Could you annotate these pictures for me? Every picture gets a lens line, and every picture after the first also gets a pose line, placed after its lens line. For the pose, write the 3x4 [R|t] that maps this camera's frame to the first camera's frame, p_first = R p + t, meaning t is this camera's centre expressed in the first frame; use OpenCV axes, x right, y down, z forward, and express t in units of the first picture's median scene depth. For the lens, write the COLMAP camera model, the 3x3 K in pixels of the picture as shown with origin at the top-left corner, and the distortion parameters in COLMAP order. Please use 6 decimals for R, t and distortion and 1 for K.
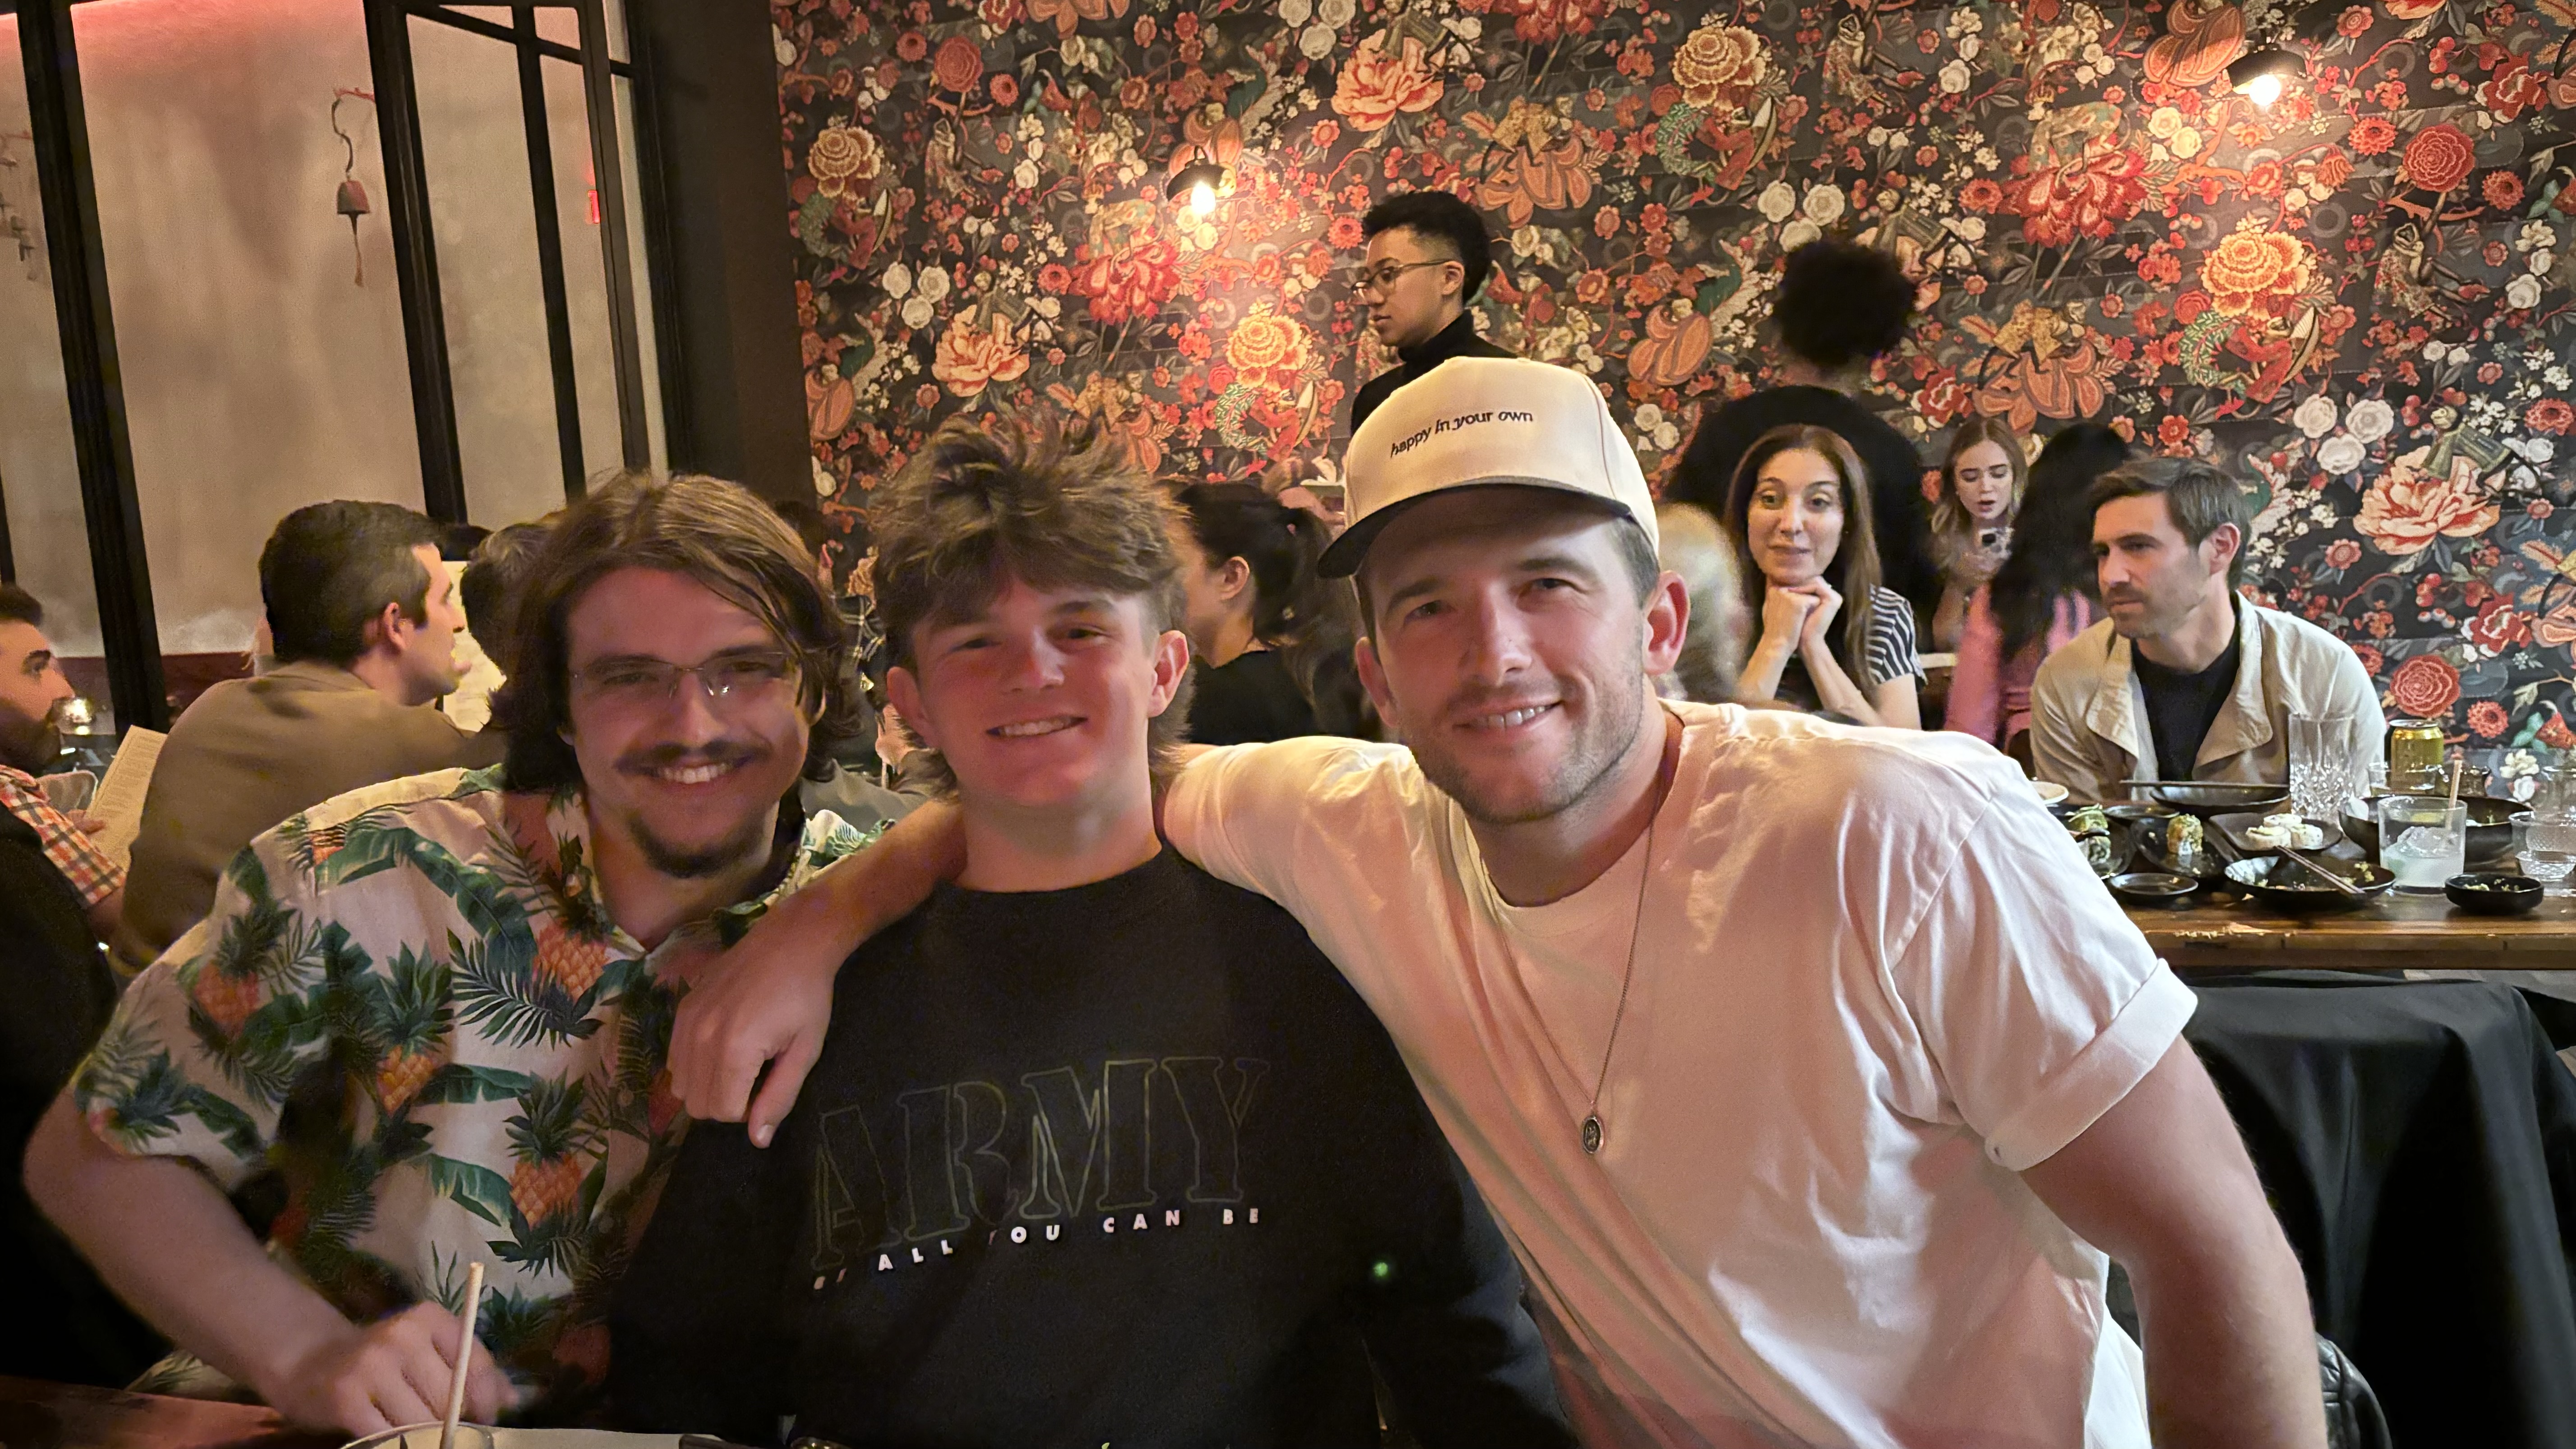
lens RADIAL K [[1969.5, 0, 1288.0], [0, 1969.5, 724.5], [0, 0, 1]] dist [0.051797, -0.054314]
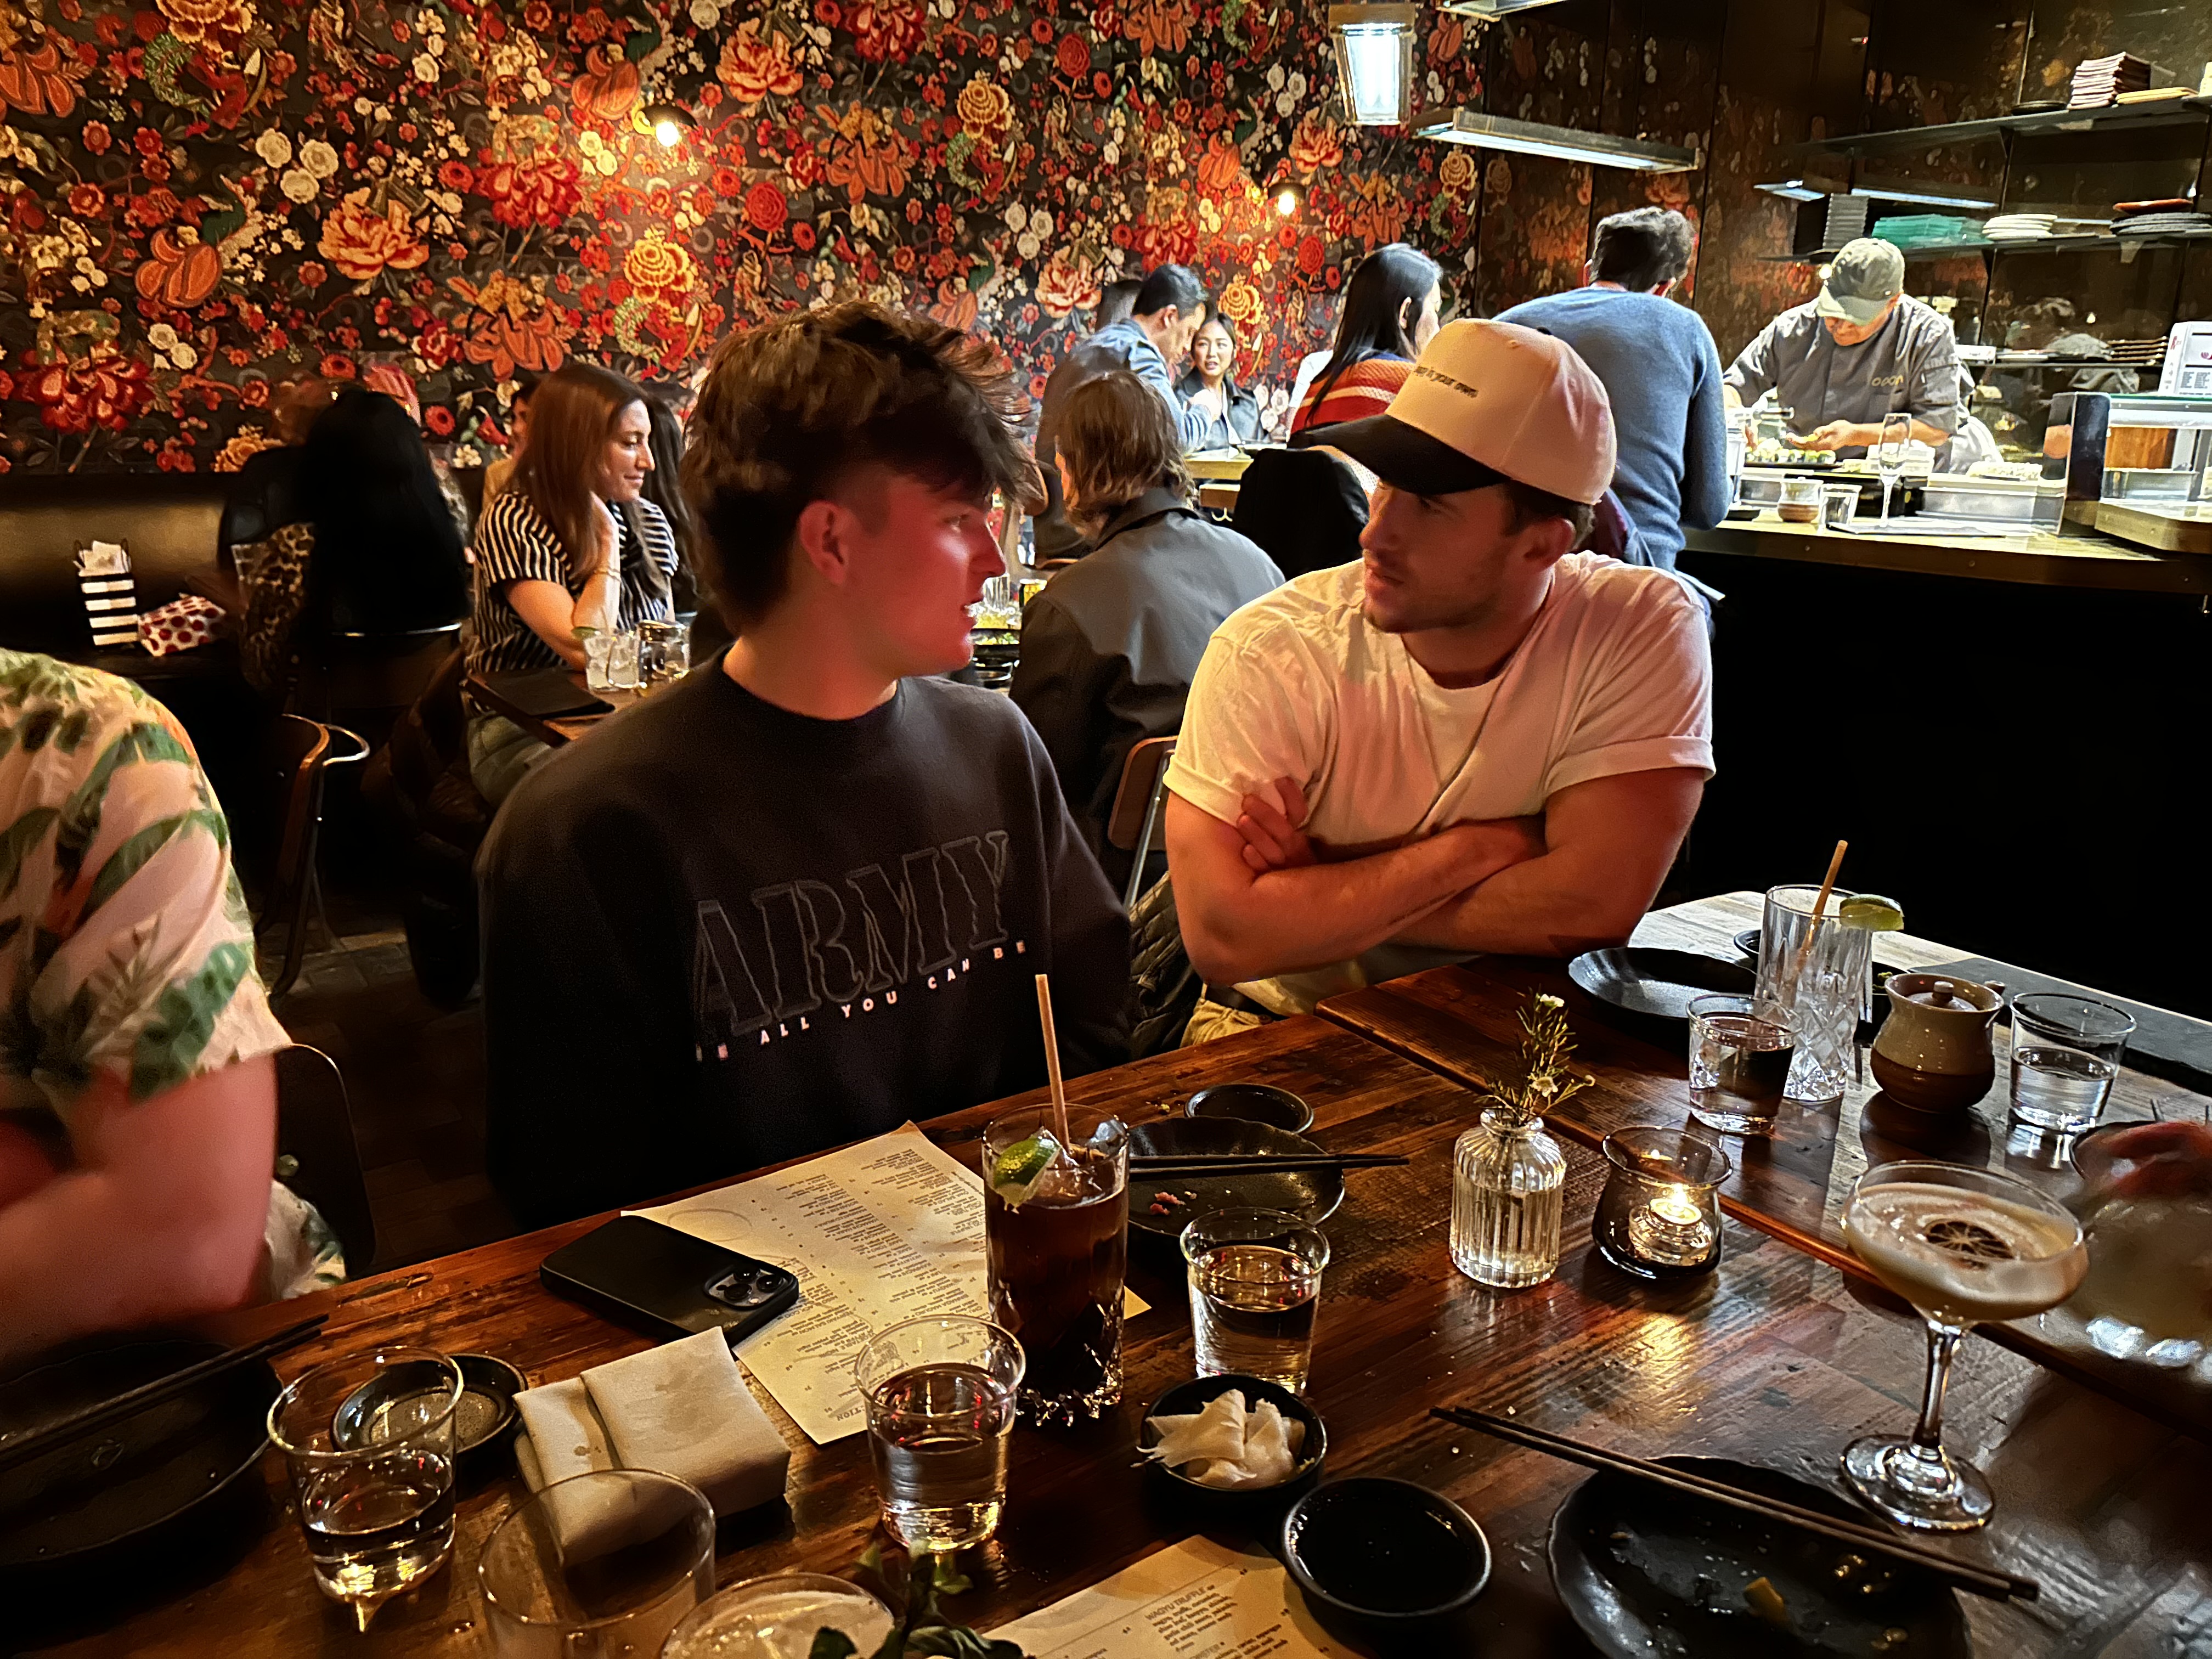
lens RADIAL K [[1582.2, 0, 1120.0], [0, 1582.2, 829.2], [0, 0, 1]] dist [0.022885, -0.035269]
pose [[0.604074, -0.148918, 0.782891, -0.241431], [0.049780, 0.987518, 0.149432, 0.004295], [-0.795372, -0.051296, 0.603947, 0.071369]]
